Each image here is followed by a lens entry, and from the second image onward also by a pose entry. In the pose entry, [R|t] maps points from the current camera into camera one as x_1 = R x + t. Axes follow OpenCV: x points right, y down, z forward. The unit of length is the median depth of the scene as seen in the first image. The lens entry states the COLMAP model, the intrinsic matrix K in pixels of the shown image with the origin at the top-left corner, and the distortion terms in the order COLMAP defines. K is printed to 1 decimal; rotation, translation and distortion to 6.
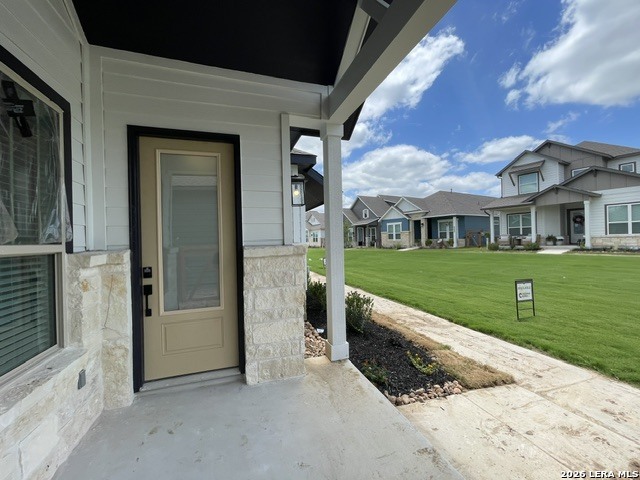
lens RADIAL K [[255.7, 0, 316.7], [0, 255.7, 241.5], [0, 0, 1]] dist [-0.008590, 0.000406]
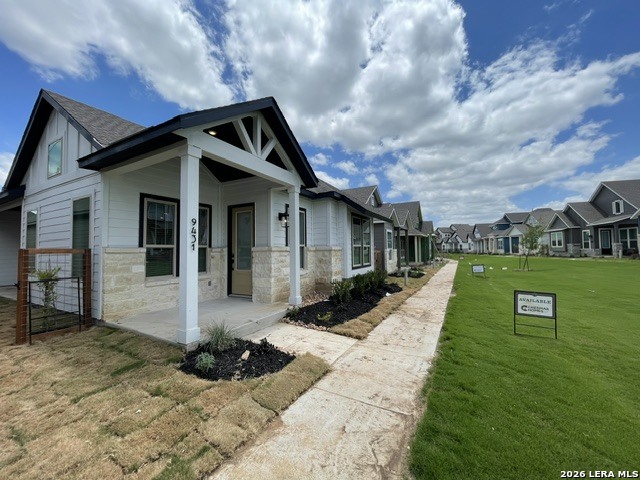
lens RADIAL K [[255.7, 0, 319.2], [0, 255.7, 241.8], [0, 0, 1]] dist [-0.008590, 0.000406]
pose [[0.683664, -0.007422, -0.729759, 1.369436], [-0.008346, 0.999803, -0.017987, 0.008547], [0.729749, 0.018388, 0.683468, -0.168944]]
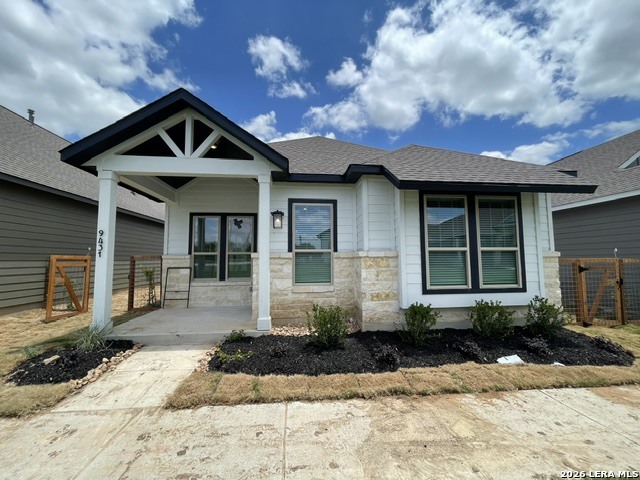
lens RADIAL K [[255.7, 0, 321.6], [0, 255.7, 237.4], [0, 0, 1]] dist [-0.008590, 0.000406]
pose [[-0.198361, -0.059522, -0.978320, 1.261721], [0.003902, 0.998098, -0.061517, 0.014750], [0.980121, -0.016020, -0.197751, 1.377811]]
